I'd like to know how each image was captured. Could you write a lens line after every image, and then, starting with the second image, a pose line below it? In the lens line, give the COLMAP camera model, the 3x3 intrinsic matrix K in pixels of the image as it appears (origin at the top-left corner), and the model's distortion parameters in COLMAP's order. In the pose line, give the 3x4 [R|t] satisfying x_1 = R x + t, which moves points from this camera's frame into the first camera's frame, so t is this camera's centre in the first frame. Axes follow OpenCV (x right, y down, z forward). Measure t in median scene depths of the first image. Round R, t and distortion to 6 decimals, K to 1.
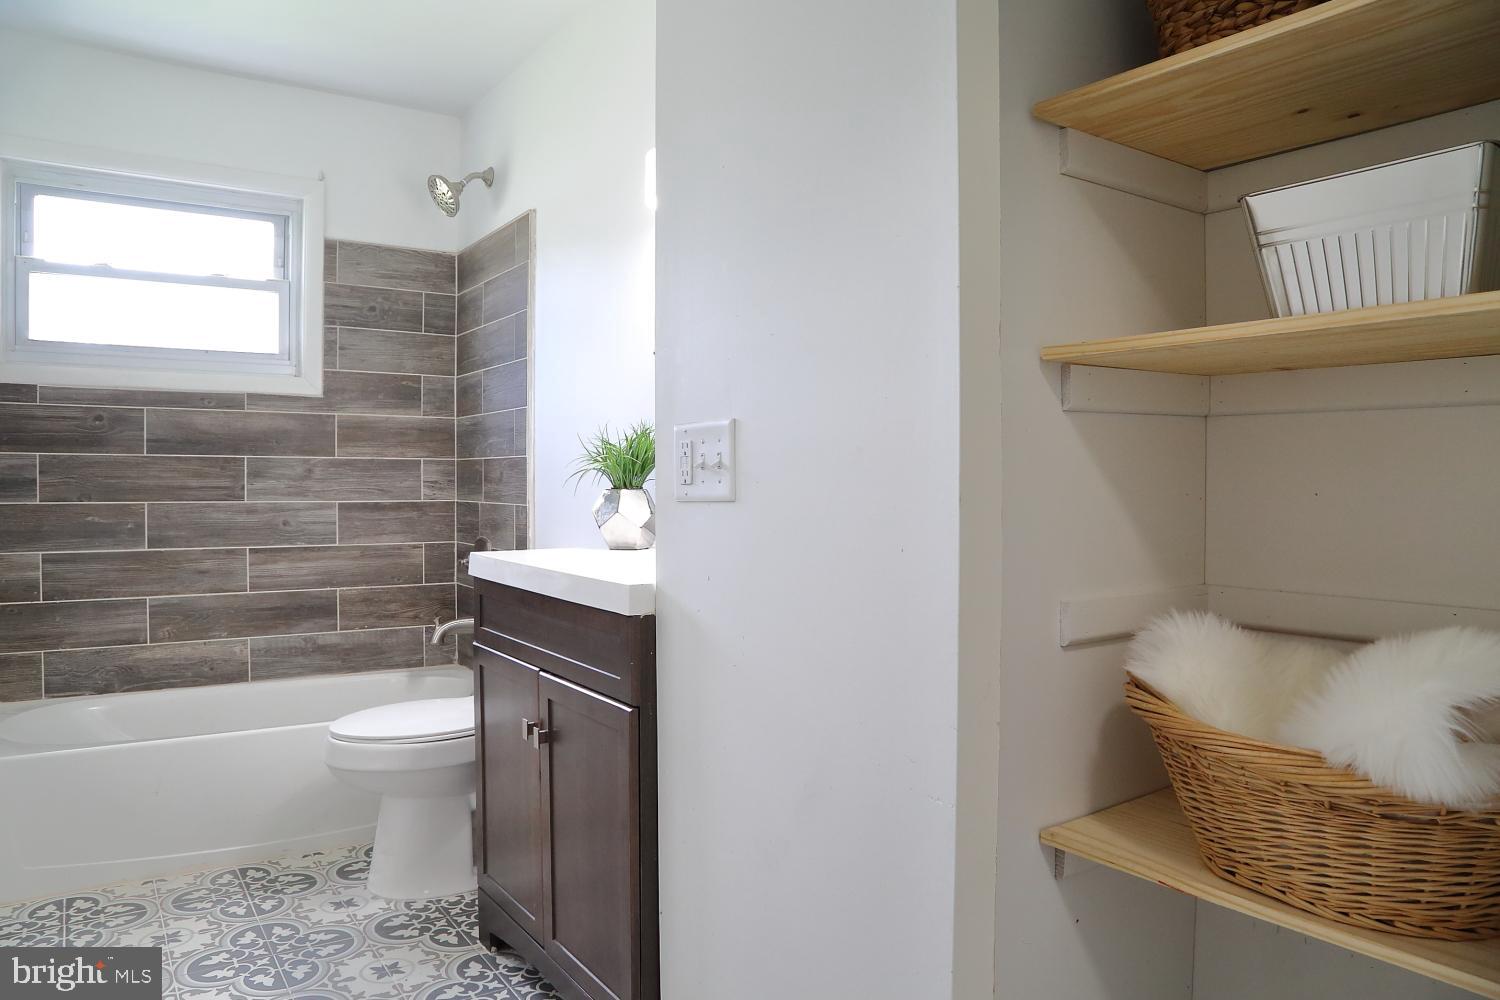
lens RADIAL K [[1001.8, 0, 750.0], [0, 1001.8, 500.0], [0, 0, 1]] dist [-0.122399, 0.063821]
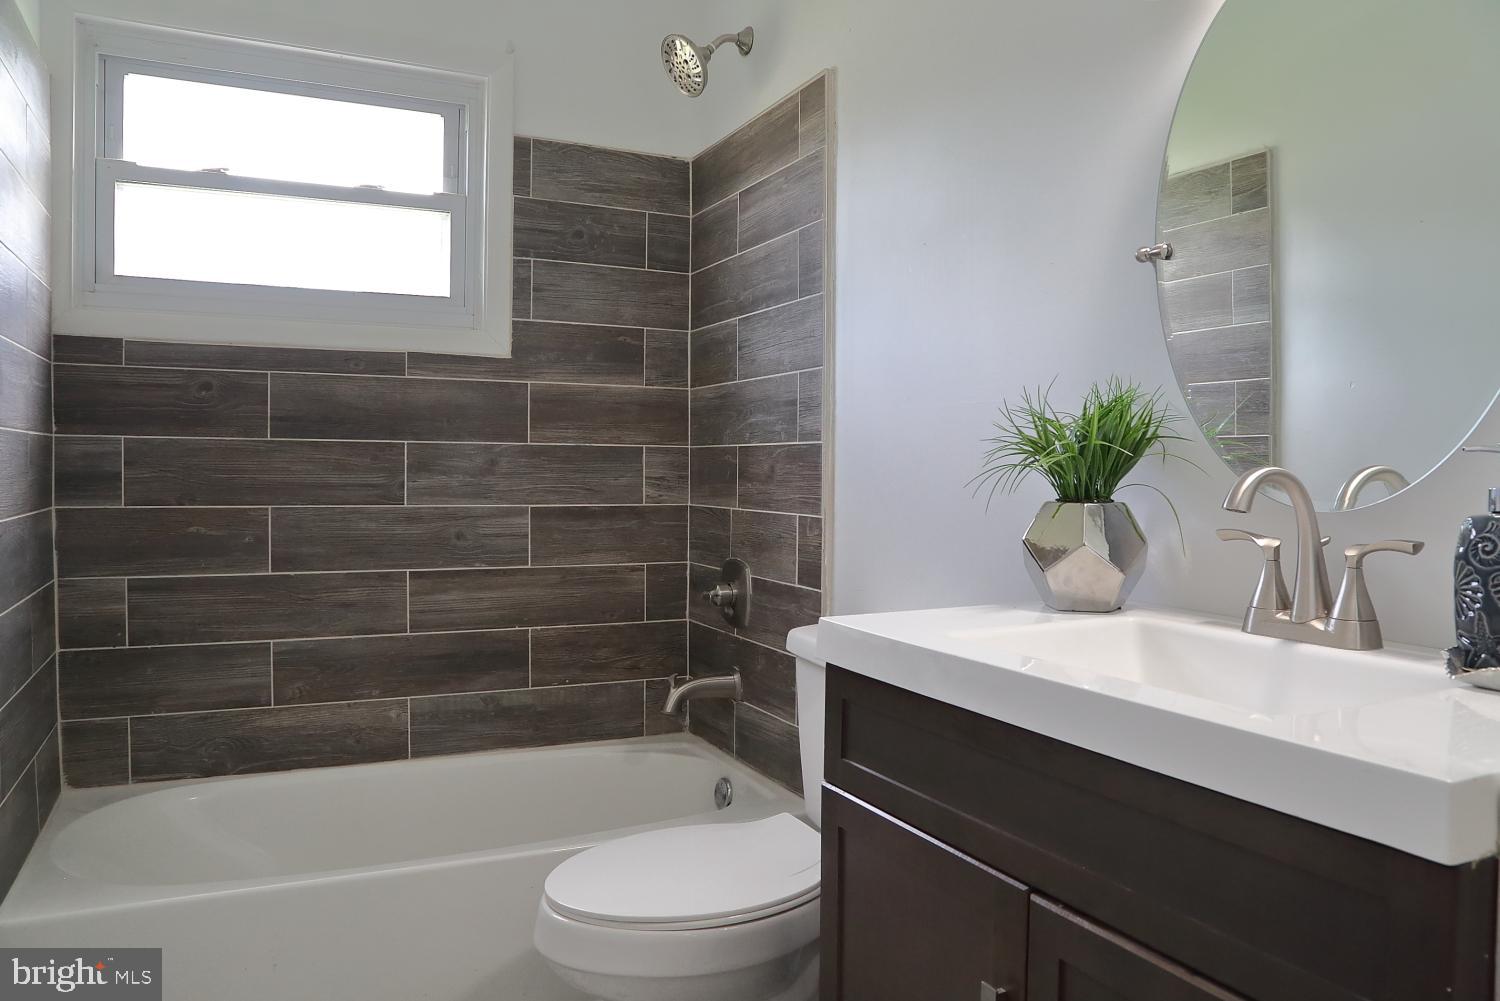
lens RADIAL K [[1027.7, 0, 750.0], [0, 1027.7, 500.5], [0, 0, 1]] dist [-0.116987, 0.069928]
pose [[0.990280, 0.009606, -0.138755, -0.163103], [-0.008281, 0.999914, 0.010124, -0.011065], [0.138841, -0.008876, 0.990275, 0.296165]]
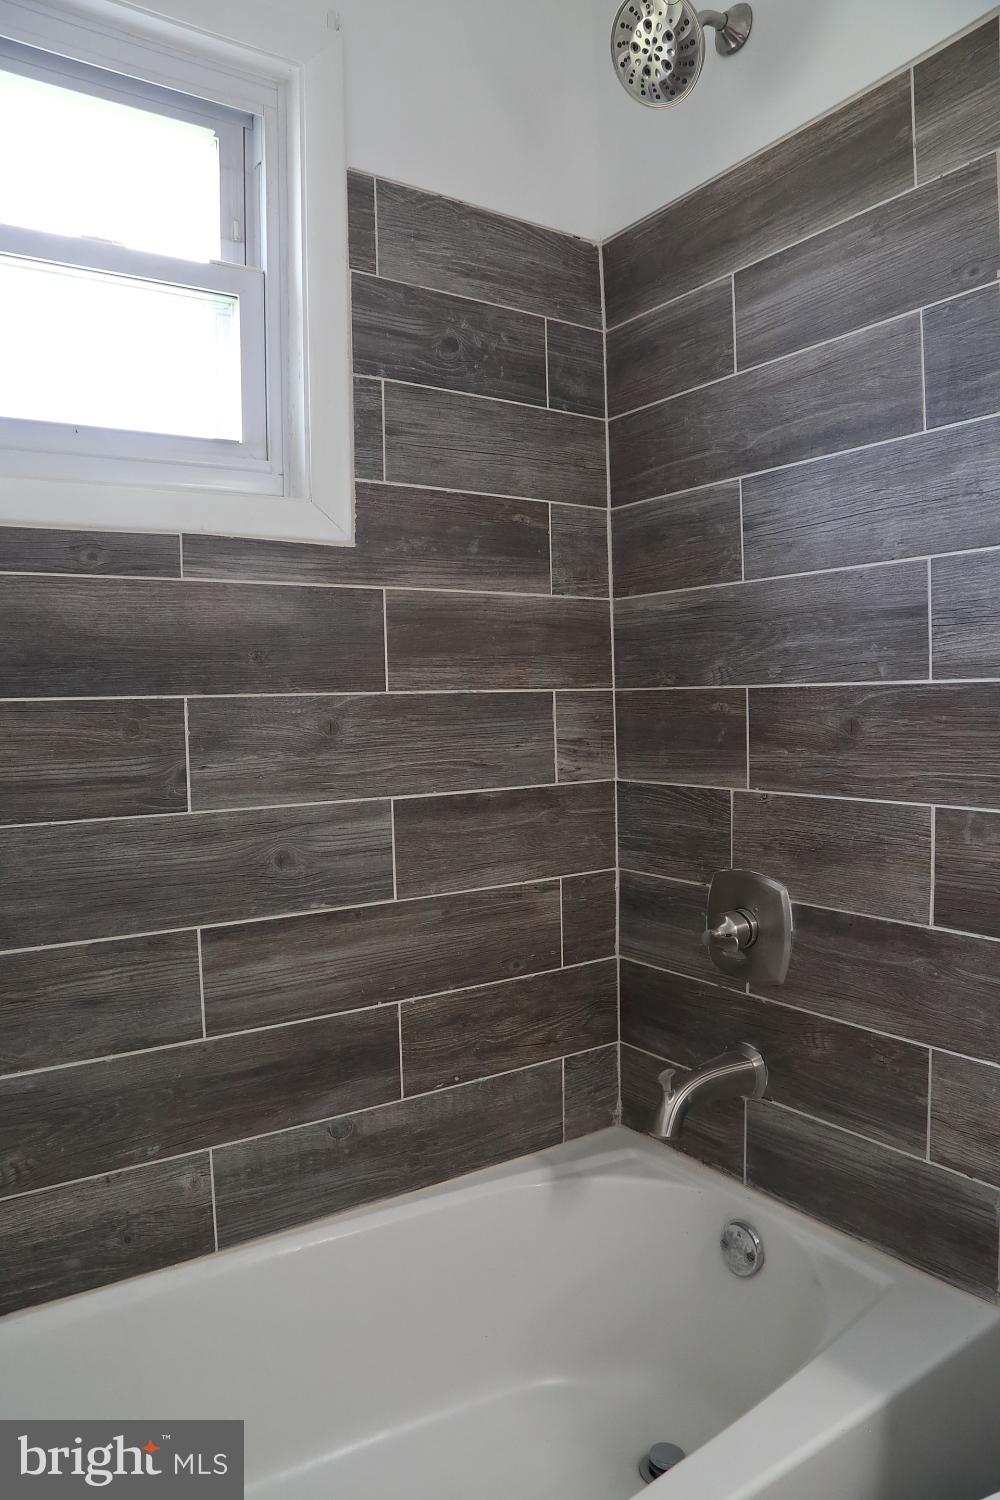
lens RADIAL K [[1001.8, 0, 500.0], [0, 1001.8, 750.0], [0, 0, 1]] dist [-0.122399, 0.063821]
pose [[0.999654, -0.025741, -0.005466, -0.377454], [0.025895, 0.999204, 0.030342, -0.030999], [0.004681, -0.030473, 0.999525, 0.584041]]
